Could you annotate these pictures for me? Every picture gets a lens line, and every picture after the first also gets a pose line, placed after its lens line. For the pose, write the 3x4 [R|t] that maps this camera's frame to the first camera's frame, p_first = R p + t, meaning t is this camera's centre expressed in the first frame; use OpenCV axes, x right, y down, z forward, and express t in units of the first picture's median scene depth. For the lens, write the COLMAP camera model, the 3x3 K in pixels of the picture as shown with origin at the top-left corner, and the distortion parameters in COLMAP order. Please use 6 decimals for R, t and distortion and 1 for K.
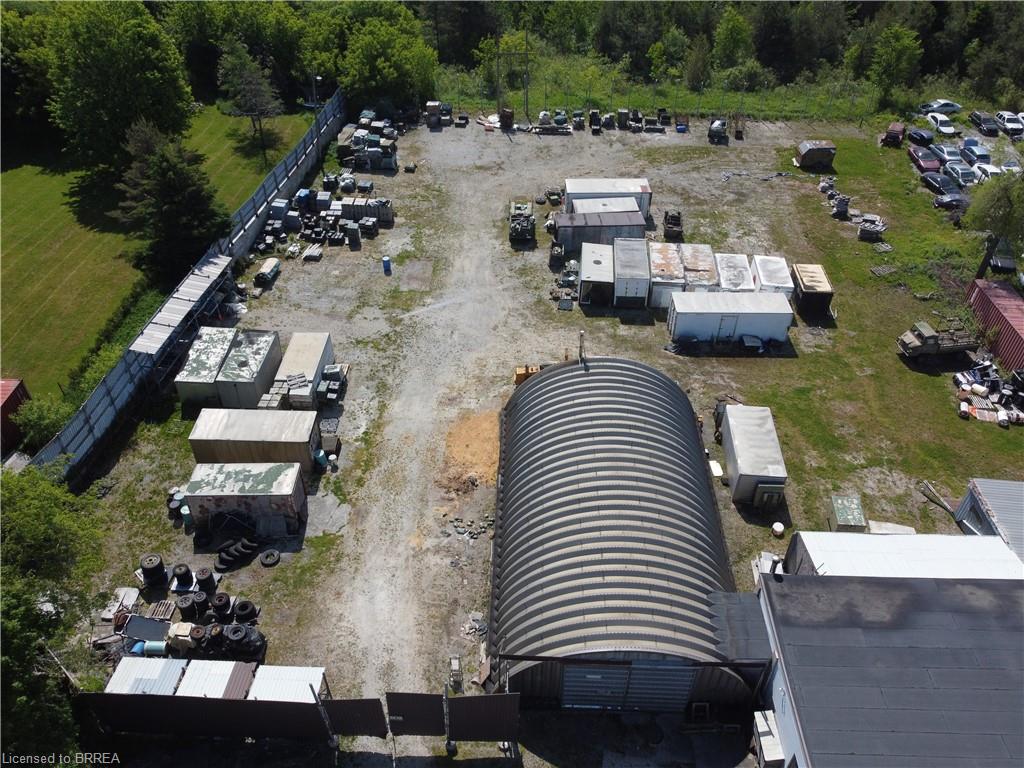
lens RADIAL K [[770.1, 0, 512.0], [0, 770.1, 384.0], [0, 0, 1]] dist [0.000012, -0.003796]
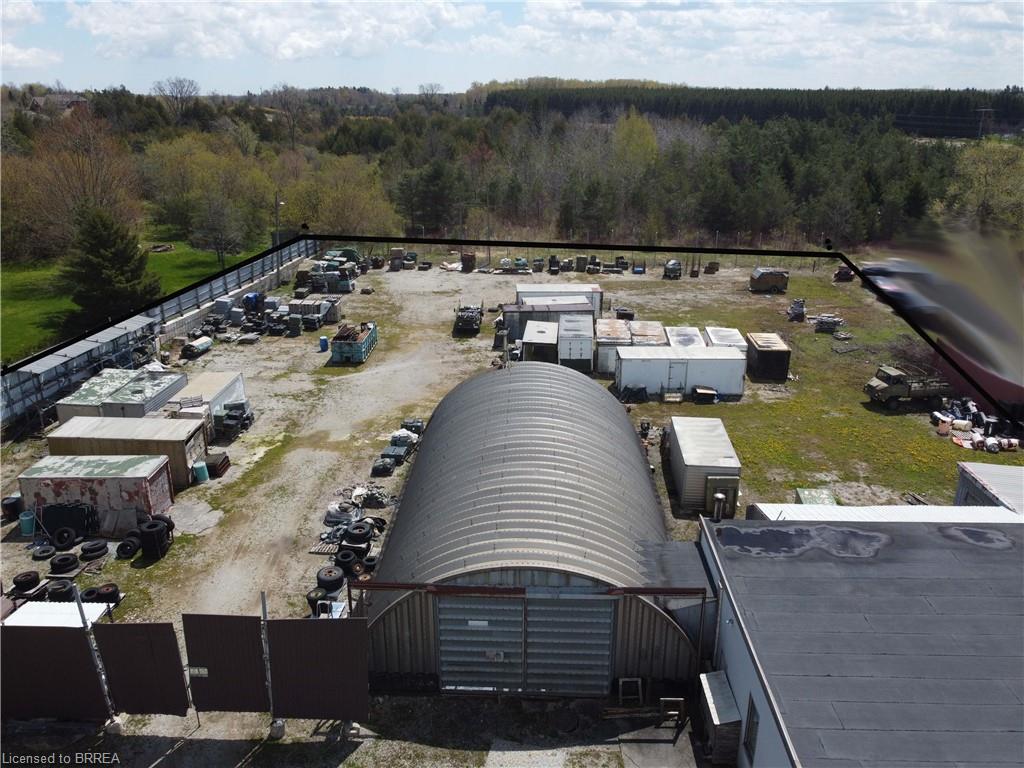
lens RADIAL K [[770.1, 0, 512.0], [0, 770.1, 384.0], [0, 0, 1]] dist [0.000012, -0.003796]
pose [[0.999991, -0.002052, -0.003805, 0.080291], [0.000618, 0.938981, -0.343969, 0.237257], [0.004279, 0.343963, 0.938973, 0.128816]]
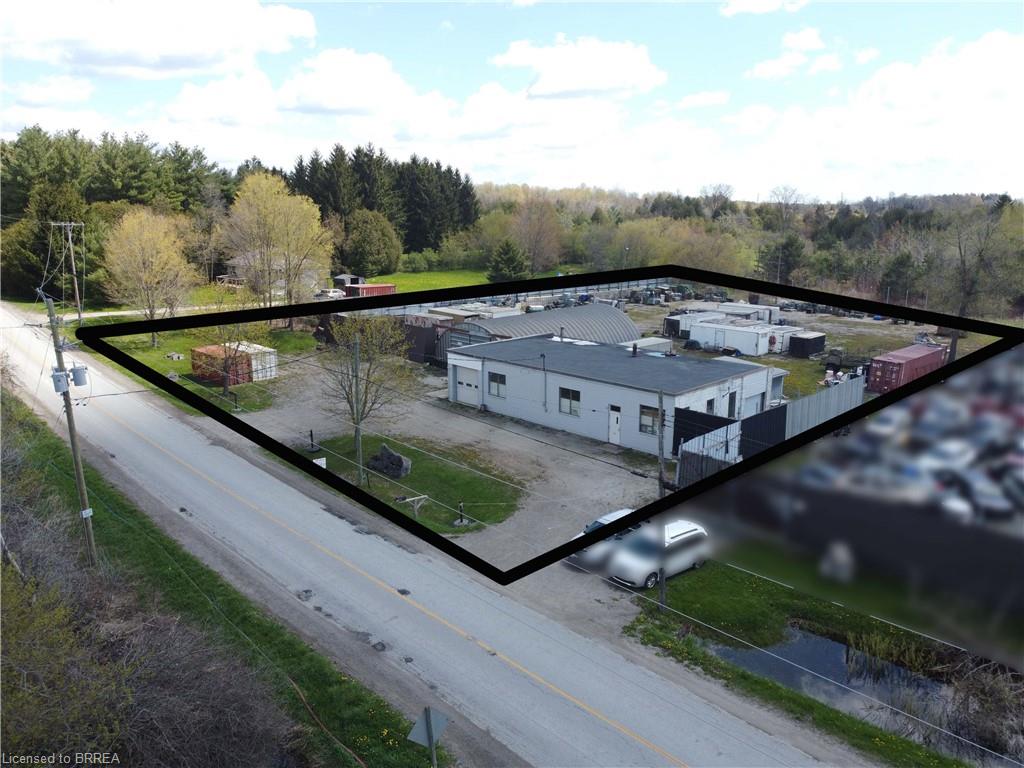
lens RADIAL K [[770.1, 0, 512.0], [0, 770.1, 384.0], [0, 0, 1]] dist [0.000012, -0.003796]
pose [[0.718410, 0.153876, -0.678388, 0.979255], [-0.451094, 0.845430, -0.285942, 0.590599], [0.529530, 0.511440, 0.676777, -0.200147]]
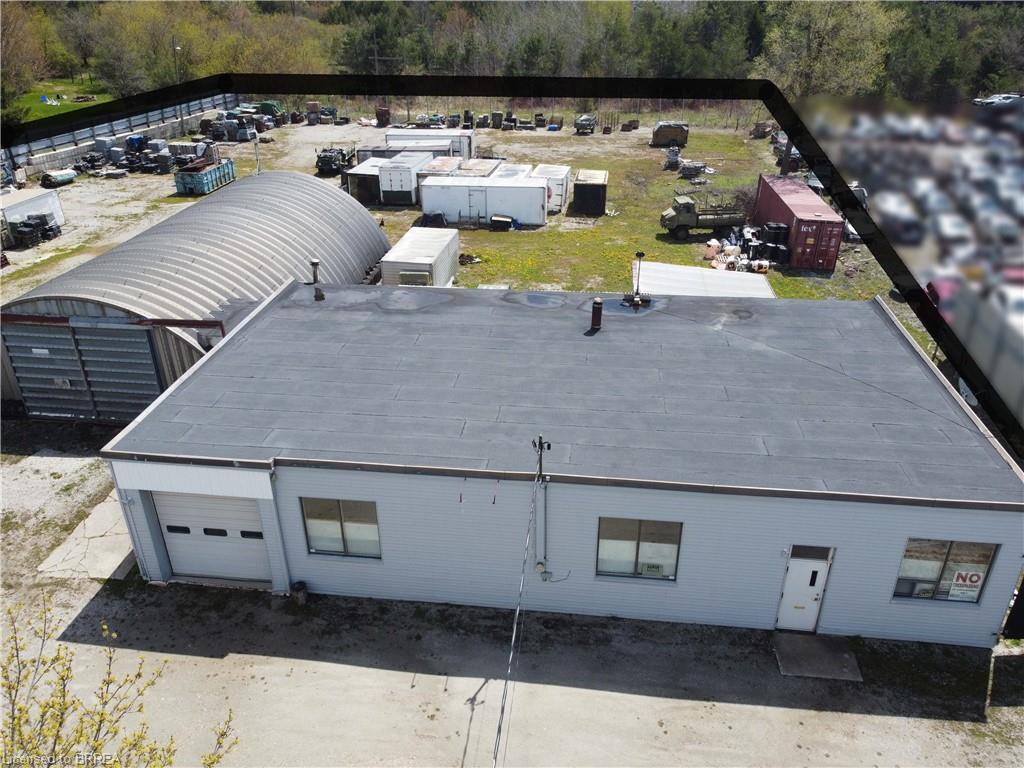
lens RADIAL K [[770.1, 0, 512.0], [0, 770.1, 384.0], [0, 0, 1]] dist [0.000012, -0.003796]
pose [[0.995762, 0.035288, -0.084933, 0.384779], [-0.053555, 0.973226, -0.223525, 0.323564], [0.074771, 0.227126, 0.970991, 0.140103]]
